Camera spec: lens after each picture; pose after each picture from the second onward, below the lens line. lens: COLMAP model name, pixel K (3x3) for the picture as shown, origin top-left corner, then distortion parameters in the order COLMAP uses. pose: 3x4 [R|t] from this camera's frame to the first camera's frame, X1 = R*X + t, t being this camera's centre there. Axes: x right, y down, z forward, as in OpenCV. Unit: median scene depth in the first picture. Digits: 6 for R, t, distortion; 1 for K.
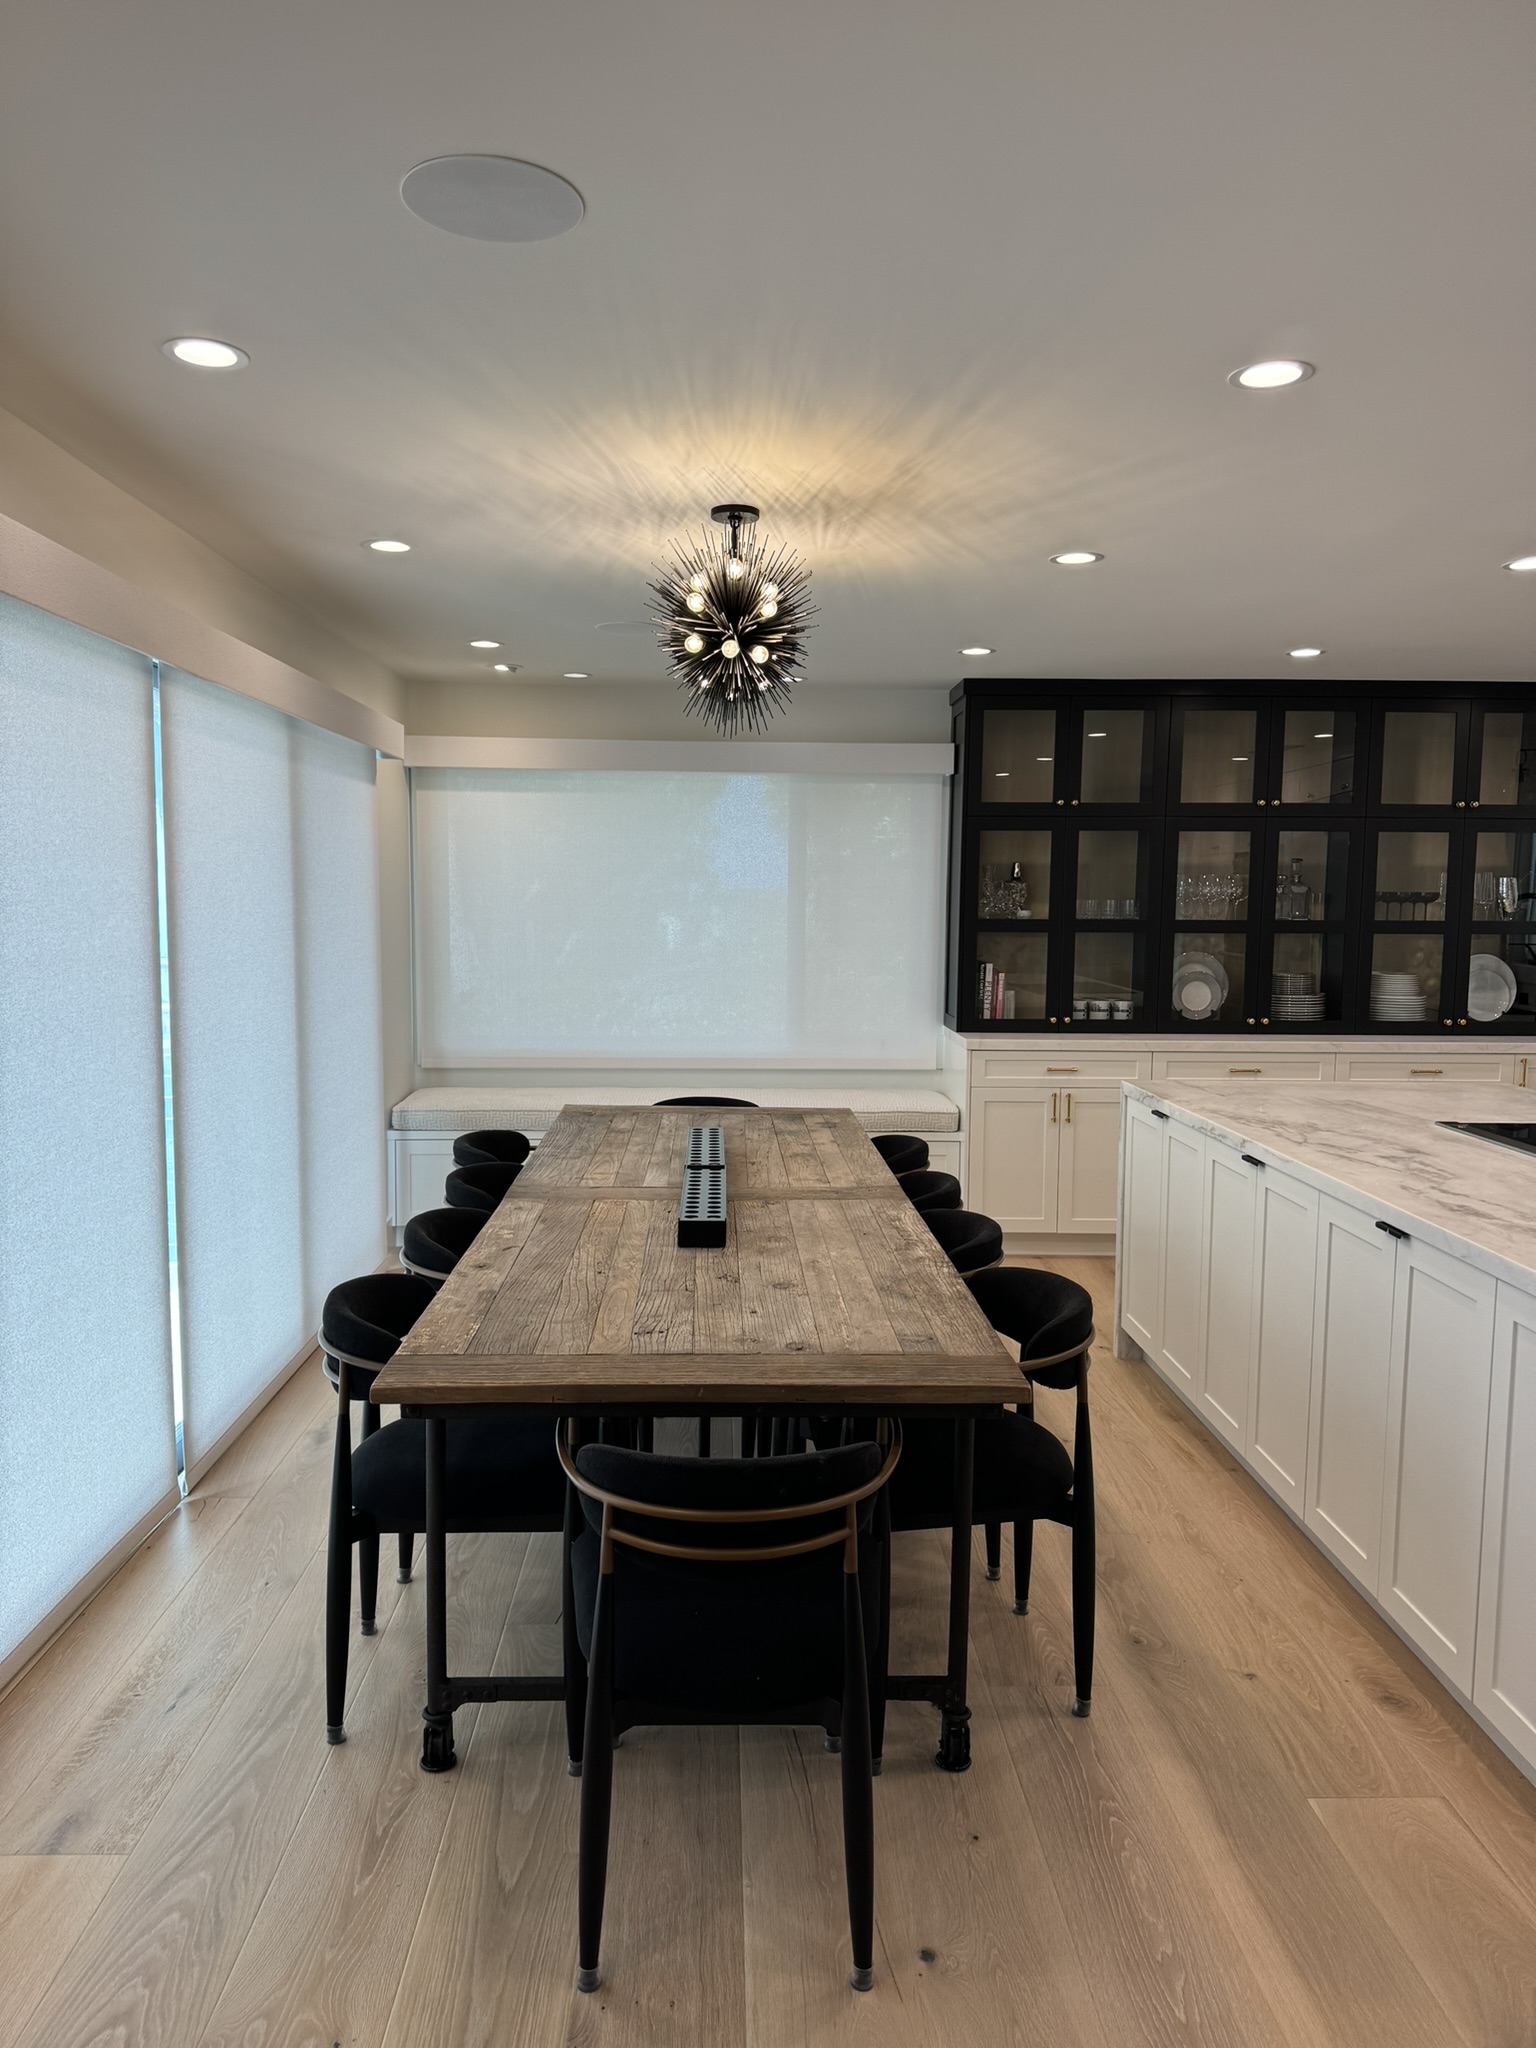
lens RADIAL K [[1438.5, 0, 763.2], [0, 1438.5, 1035.4], [0, 0, 1]] dist [0.074278, -0.094709]
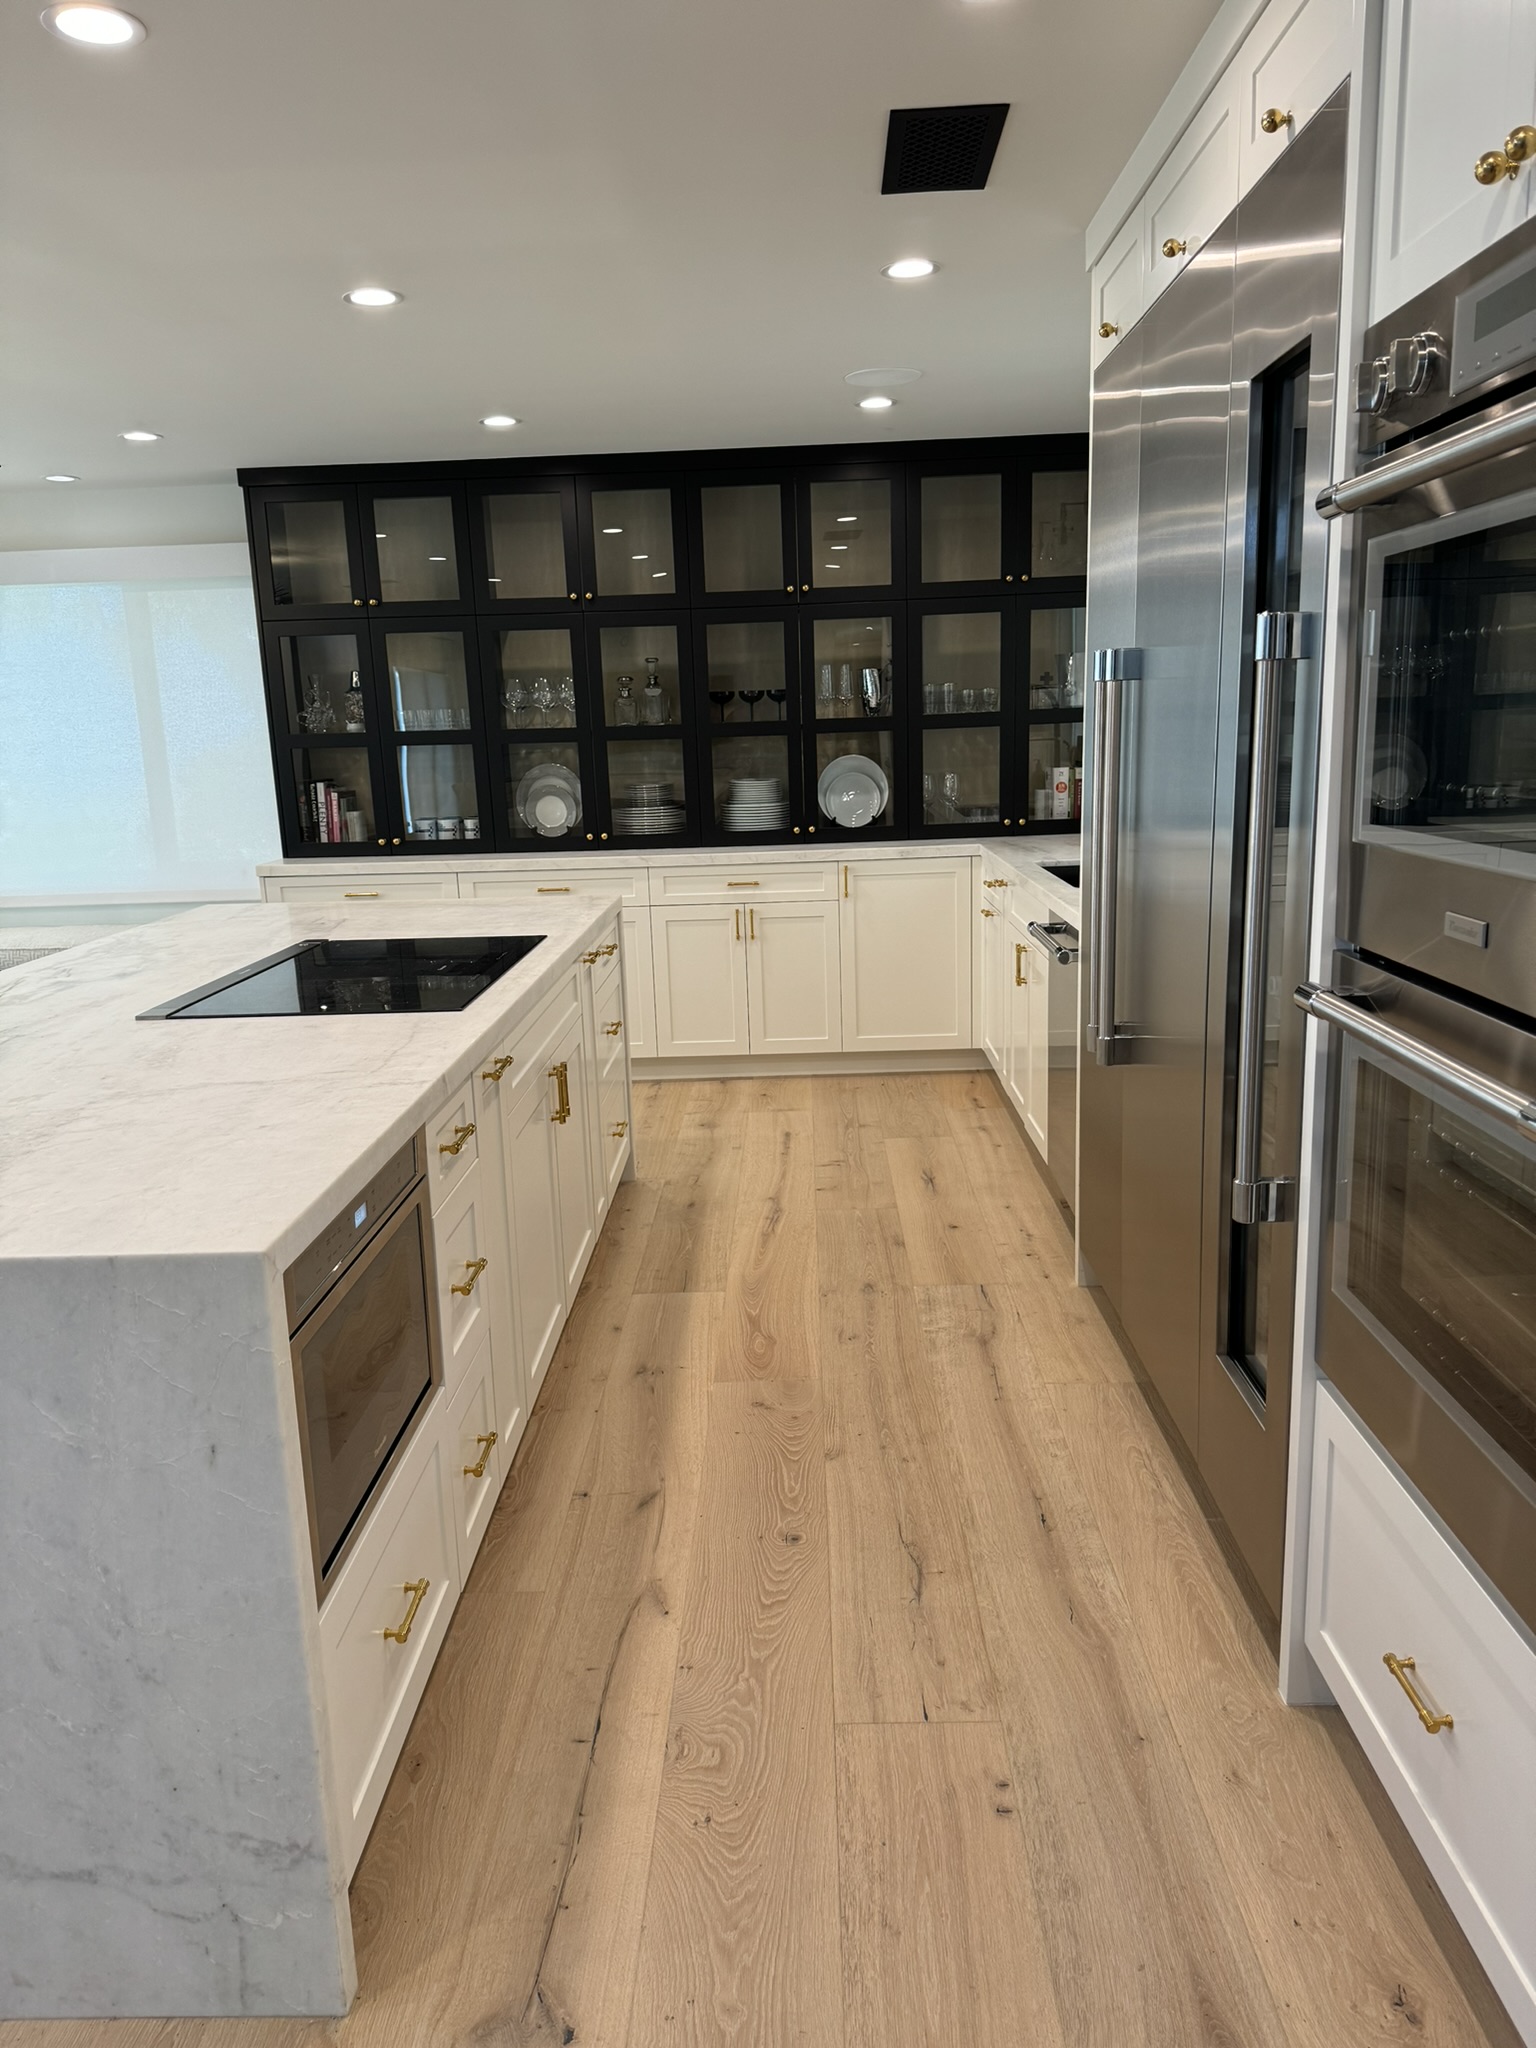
lens RADIAL K [[1438.5, 0, 766.1], [0, 1438.5, 1033.7], [0, 0, 1]] dist [0.074278, -0.094709]
pose [[0.997499, -0.028785, -0.064554, 0.898755], [0.036095, 0.992698, 0.115100, 0.025087], [0.060769, -0.117142, 0.991254, 0.108431]]
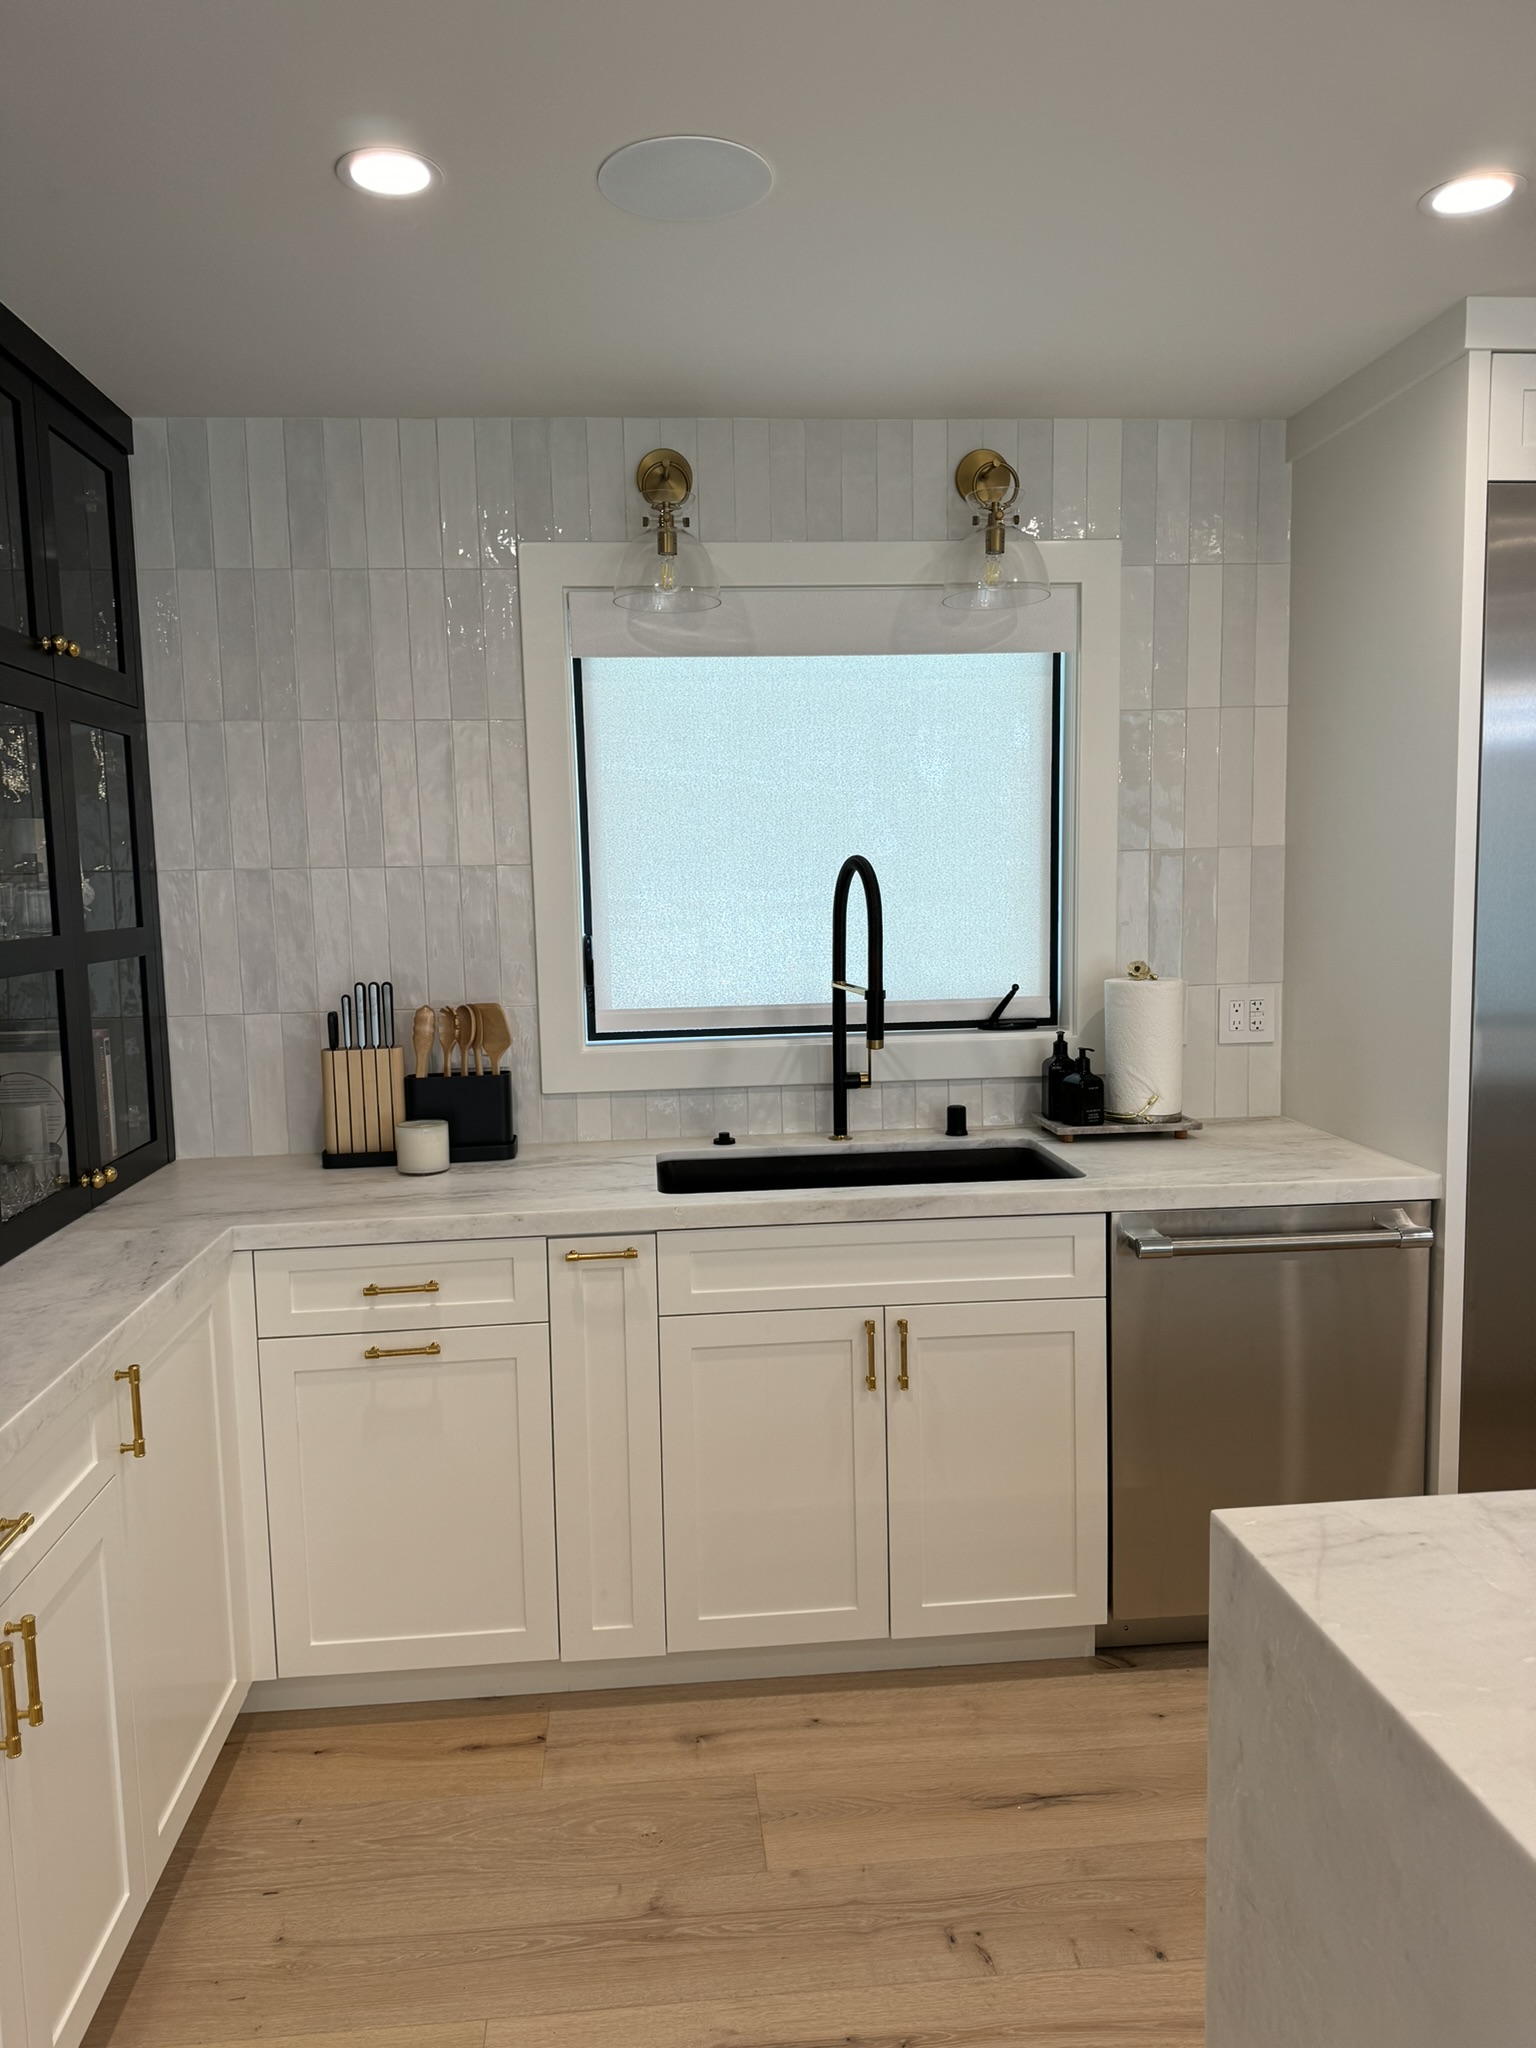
lens RADIAL K [[1438.5, 0, 754.7], [0, 1438.5, 1033.7], [0, 0, 1]] dist [0.074278, -0.094709]
pose [[-0.054242, -0.114103, 0.991987, 0.347351], [0.122725, 0.985156, 0.120028, -0.133667], [-0.990957, 0.128252, -0.039433, 1.474306]]
